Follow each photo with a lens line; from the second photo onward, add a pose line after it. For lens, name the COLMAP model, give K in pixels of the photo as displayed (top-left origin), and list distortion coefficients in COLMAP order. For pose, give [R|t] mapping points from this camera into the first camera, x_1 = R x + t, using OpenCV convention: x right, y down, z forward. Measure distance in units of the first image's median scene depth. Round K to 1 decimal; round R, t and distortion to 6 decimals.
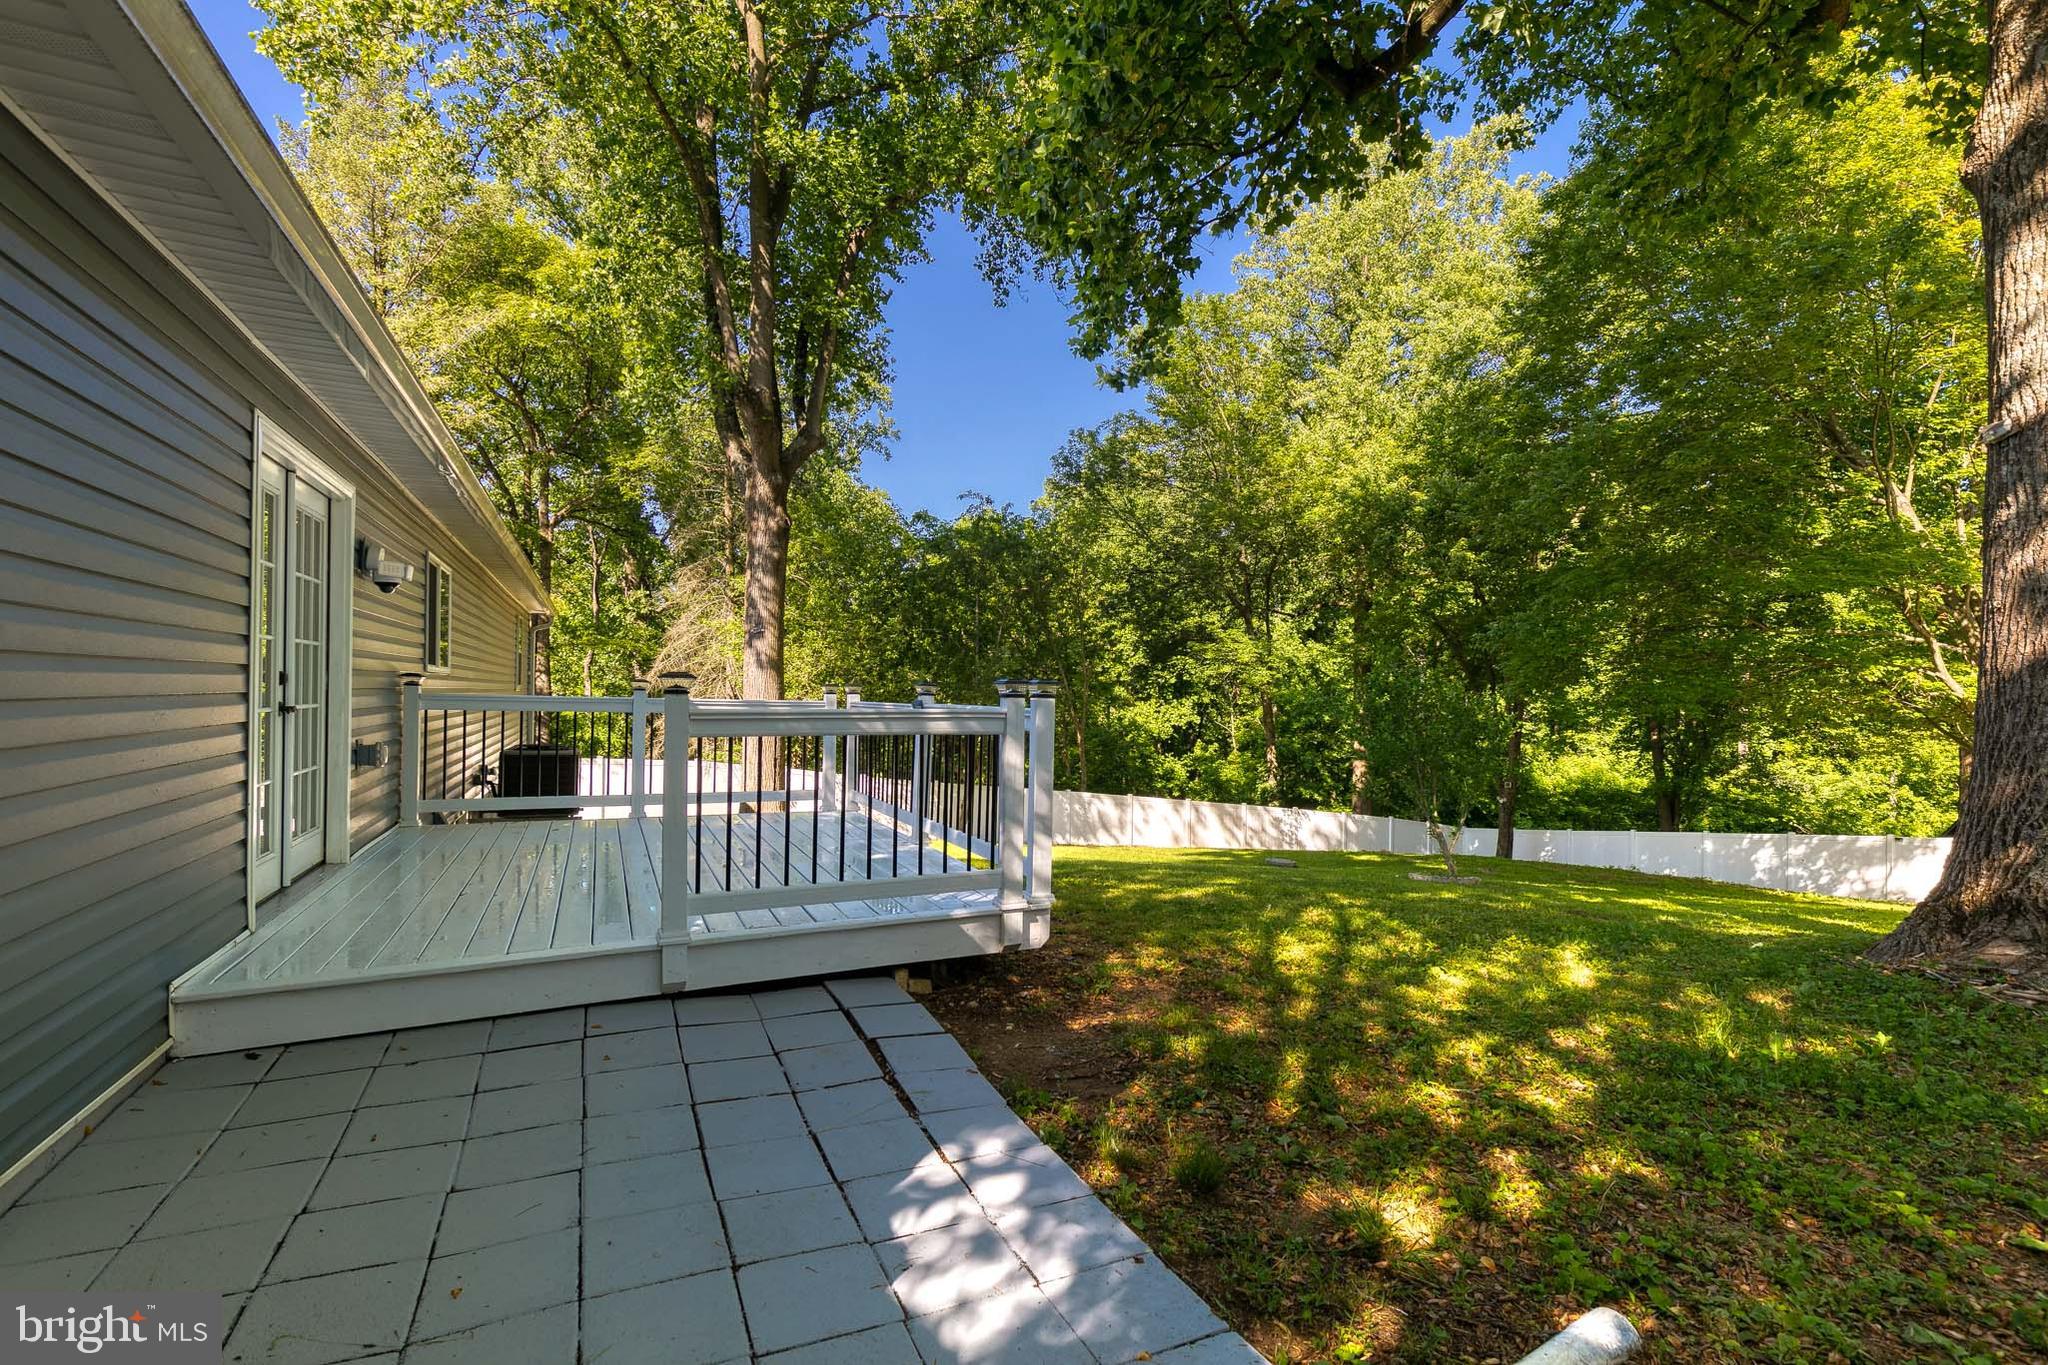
lens RADIAL K [[929.6, 0, 1031.0], [0, 929.6, 684.8], [0, 0, 1]] dist [0.011305, -0.002339]
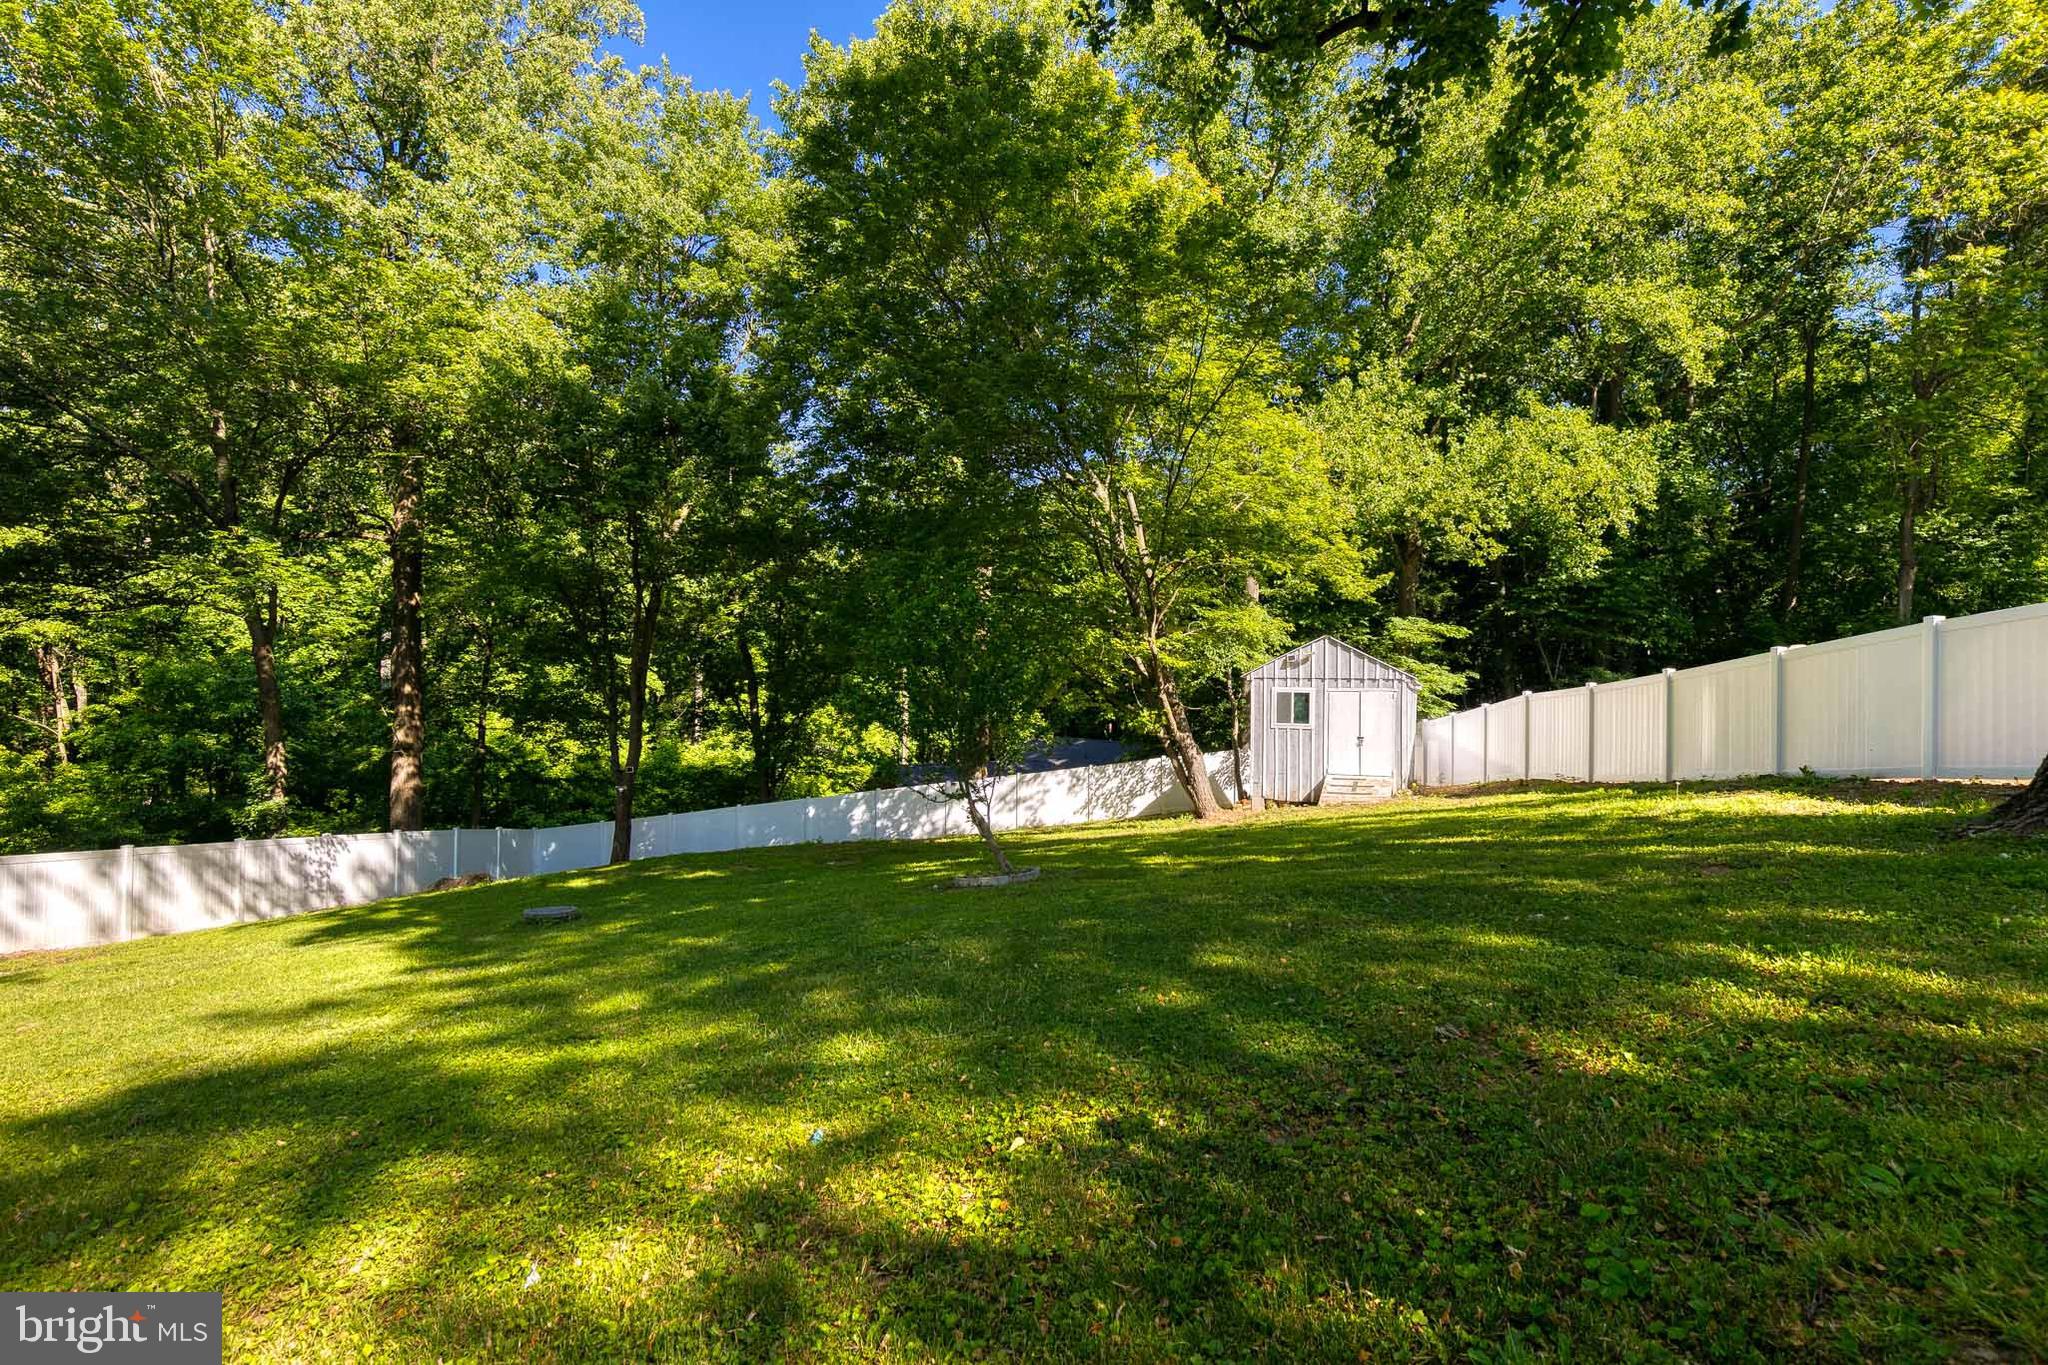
lens RADIAL K [[929.6, 0, 1010.4], [0, 929.6, 672.5], [0, 0, 1]] dist [0.011305, -0.002339]
pose [[0.430765, 0.010467, 0.902403, -0.124729], [-0.007288, 0.999940, -0.008119, 0.026048], [-0.902435, -0.003080, 0.430816, 0.374093]]
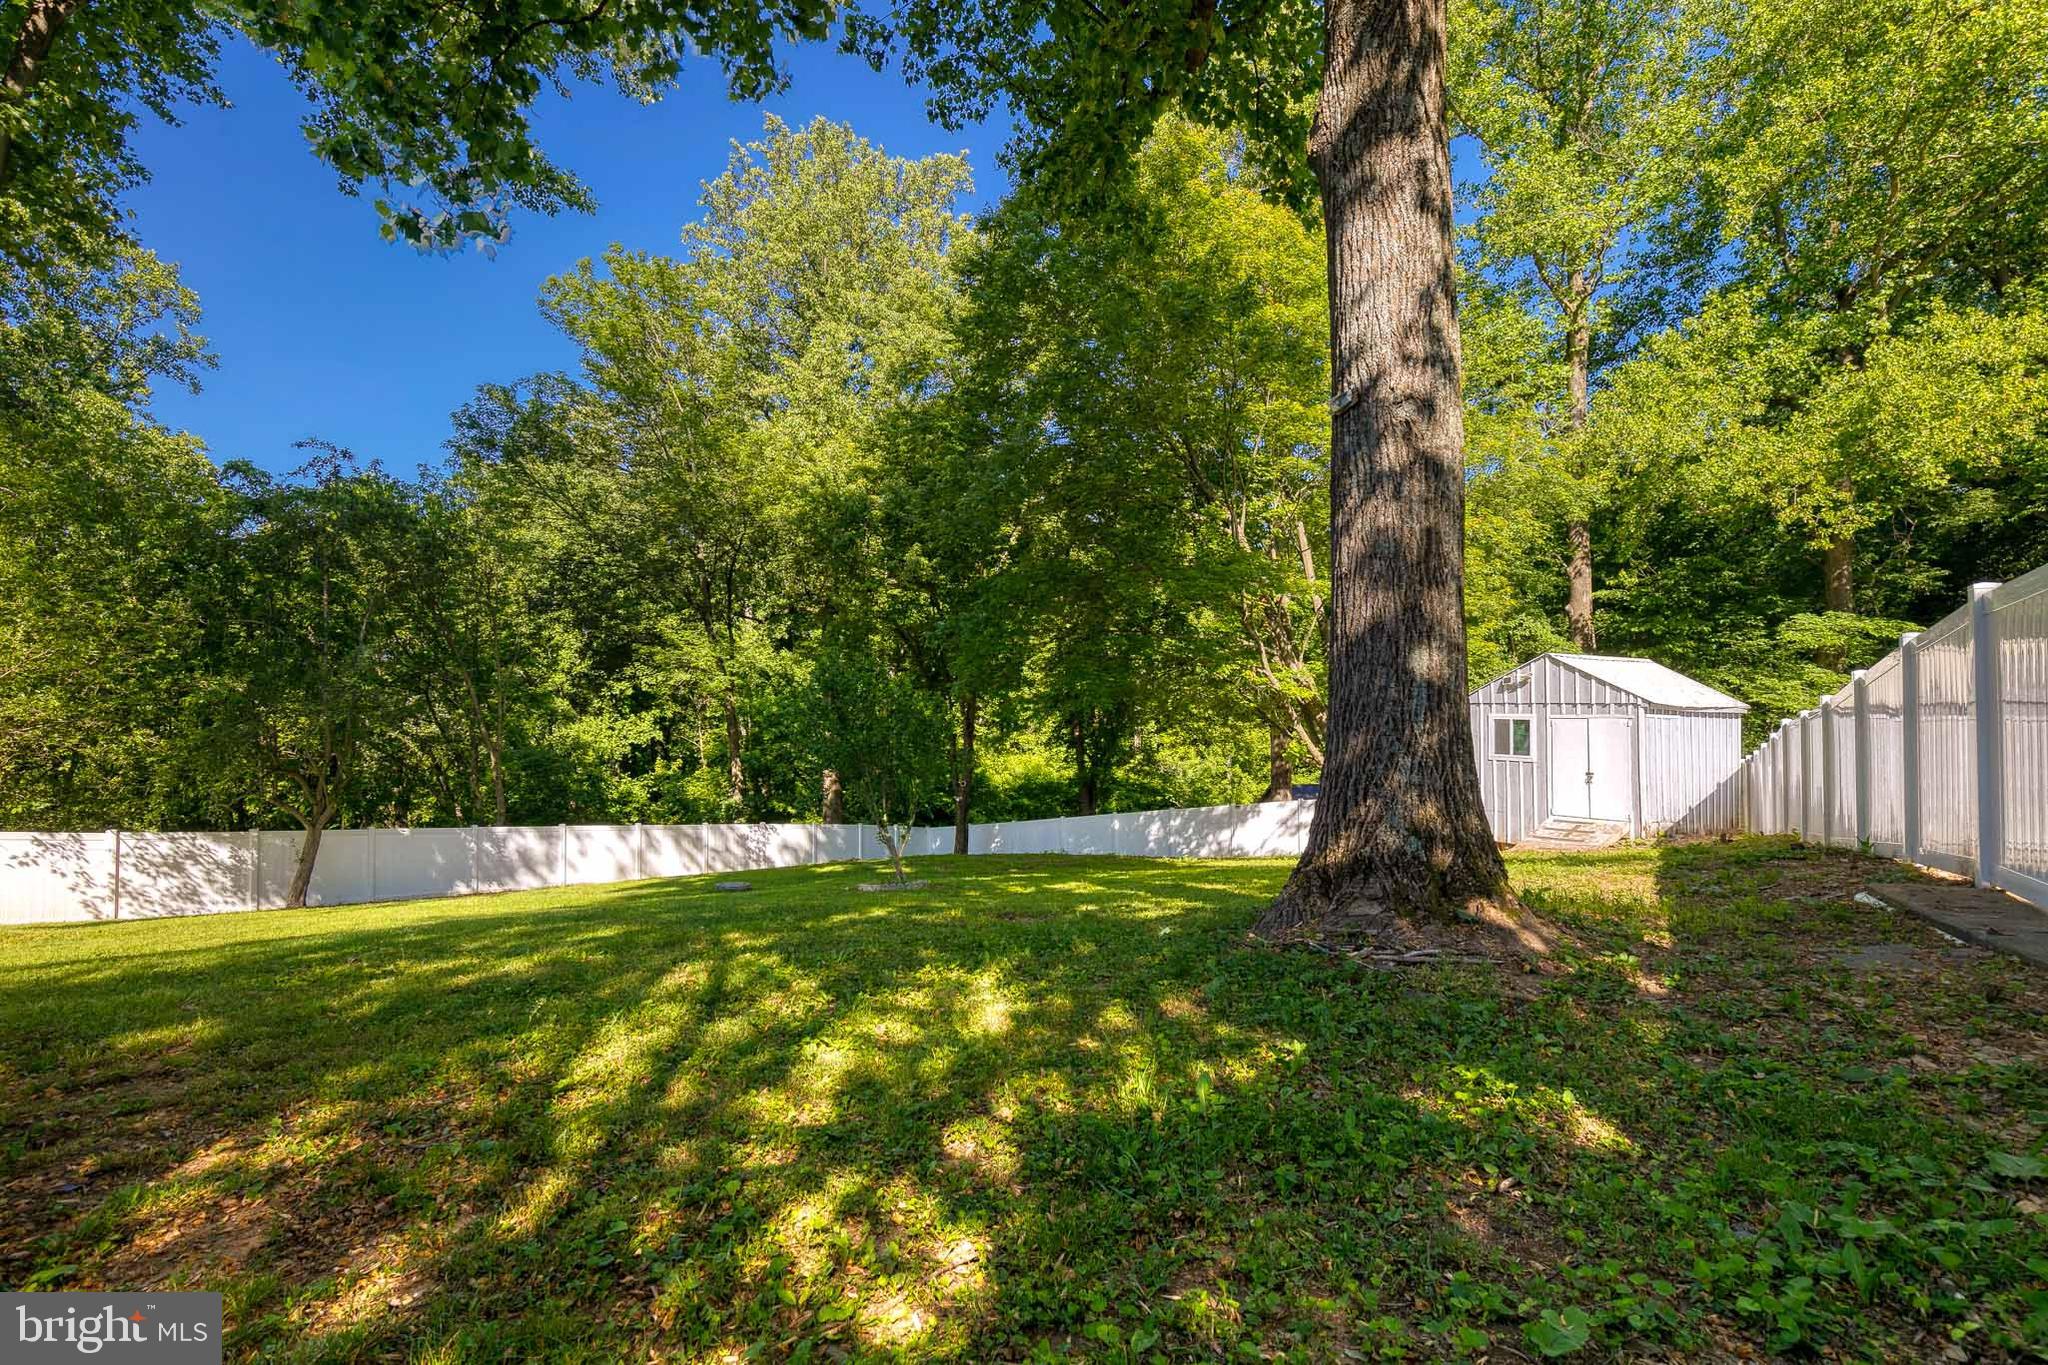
lens RADIAL K [[929.6, 0, 1034.1], [0, 929.6, 693.9], [0, 0, 1]] dist [0.011305, -0.002339]
pose [[0.856294, -0.013993, 0.516300, 0.043946], [0.017021, 0.999854, -0.001131, 0.009204], [-0.516209, 0.009756, 0.856407, 0.063146]]
